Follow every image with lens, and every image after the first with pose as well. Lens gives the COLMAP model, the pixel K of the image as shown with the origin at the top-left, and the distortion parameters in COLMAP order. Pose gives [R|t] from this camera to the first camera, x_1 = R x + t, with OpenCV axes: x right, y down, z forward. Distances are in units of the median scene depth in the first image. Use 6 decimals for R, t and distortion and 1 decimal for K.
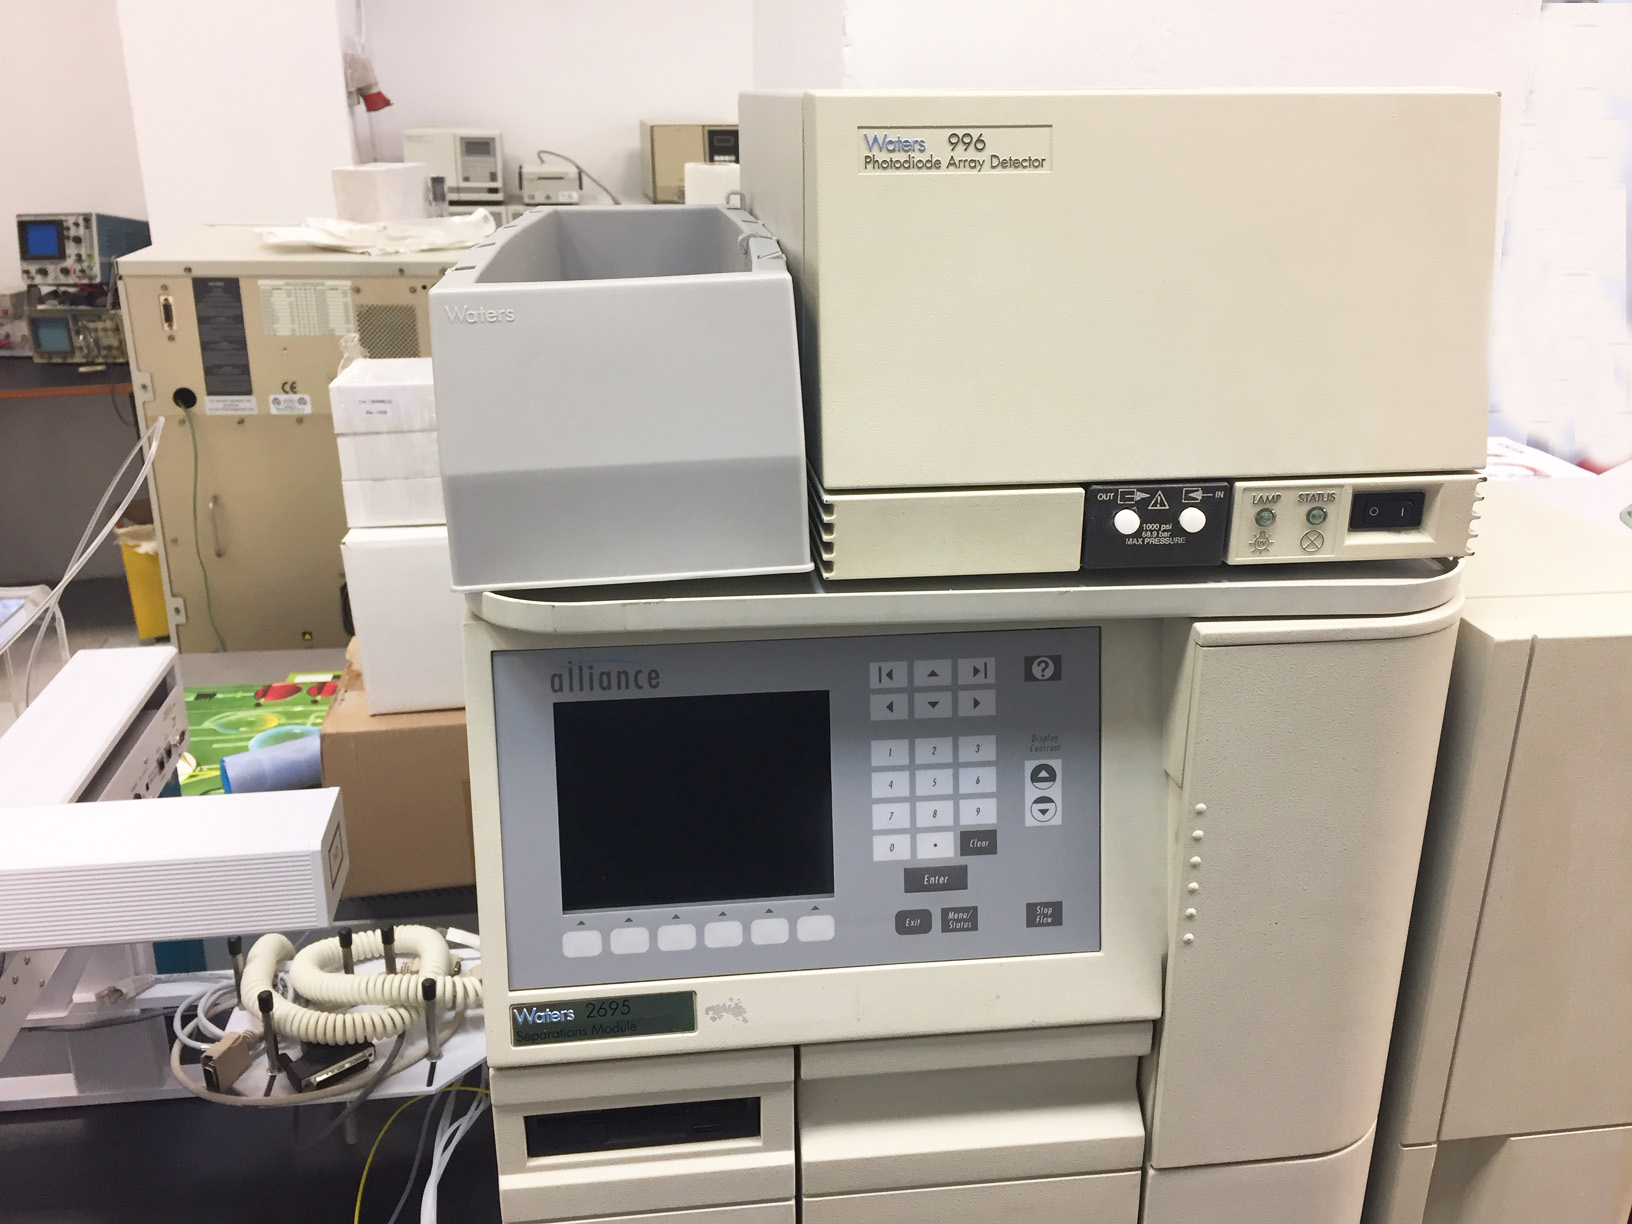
lens RADIAL K [[1404.4, 0, 816.0], [0, 1404.4, 612.0], [0, 0, 1]] dist [0.077939, -0.128636]
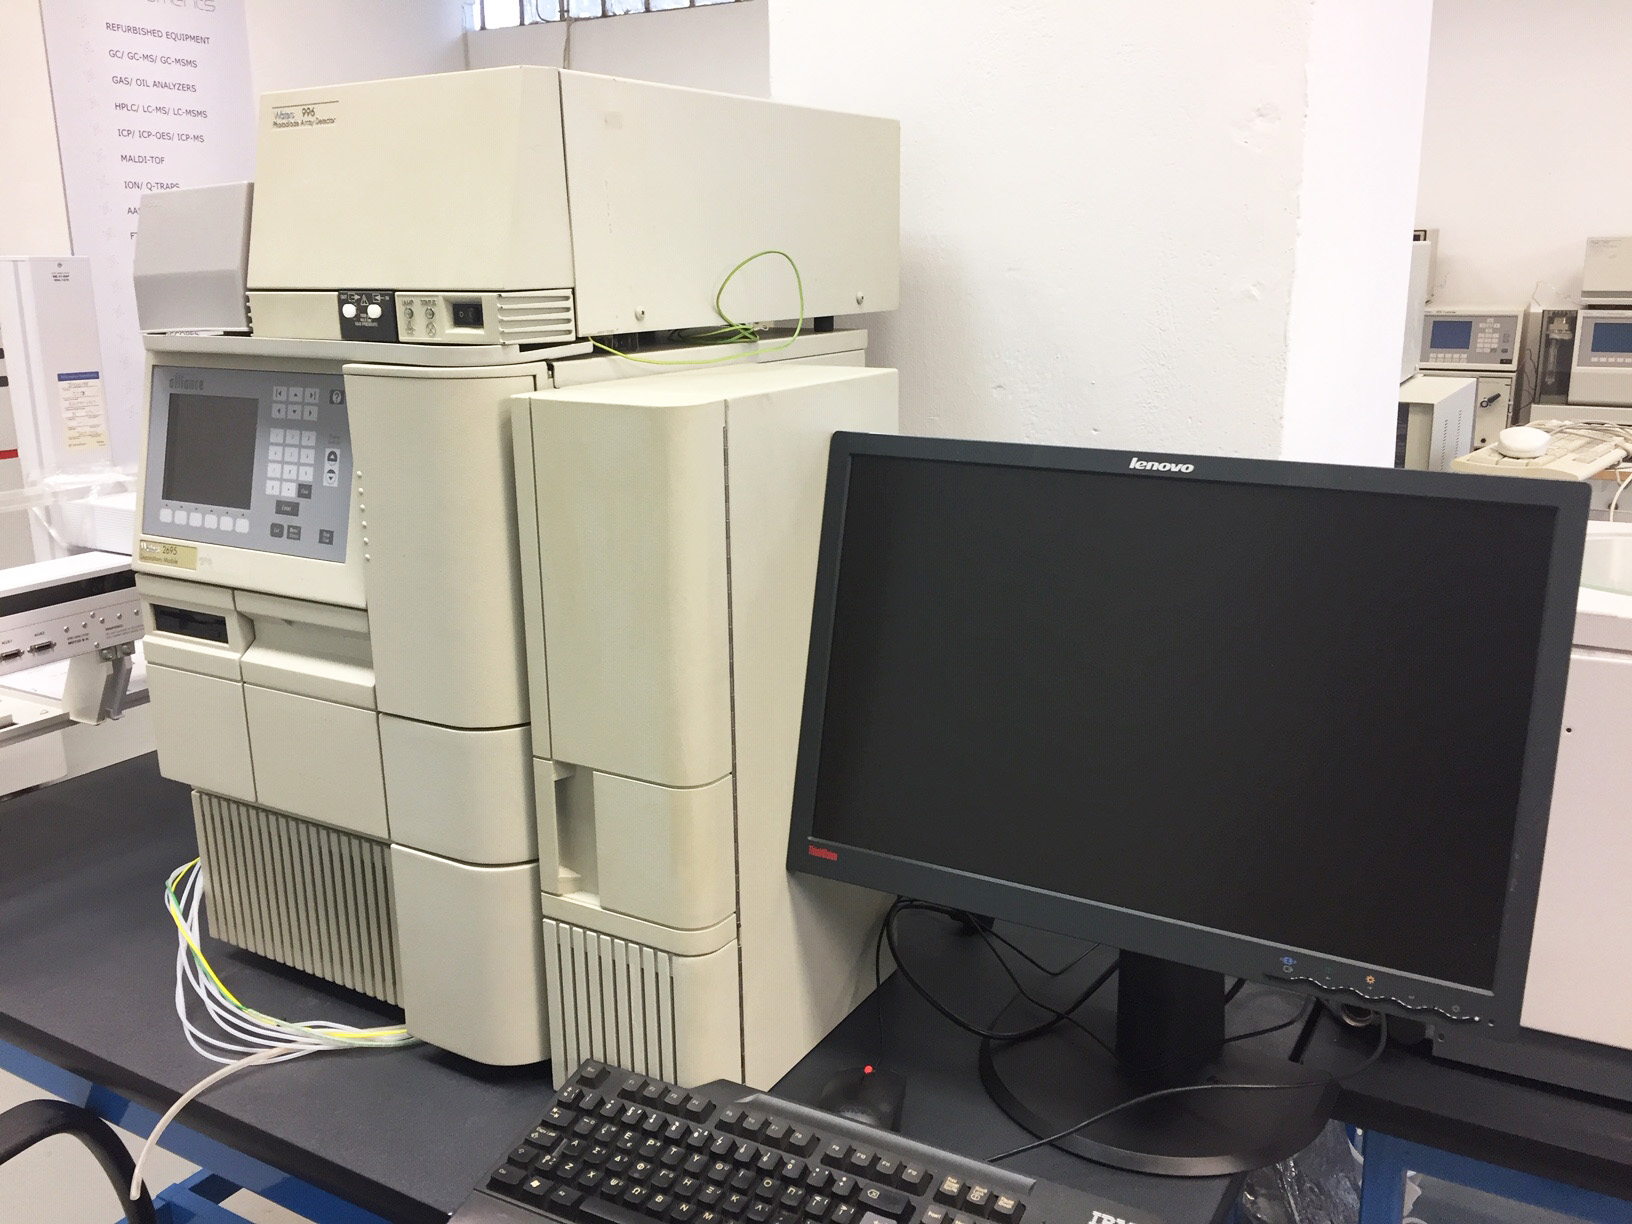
lens RADIAL K [[1404.4, 0, 816.0], [0, 1404.4, 612.0], [0, 0, 1]] dist [0.077939, -0.128636]
pose [[0.787703, 0.142197, -0.599419, 1.778791], [-0.197109, 0.980022, -0.026537, 0.238026], [0.583671, 0.139054, 0.799995, -0.059846]]
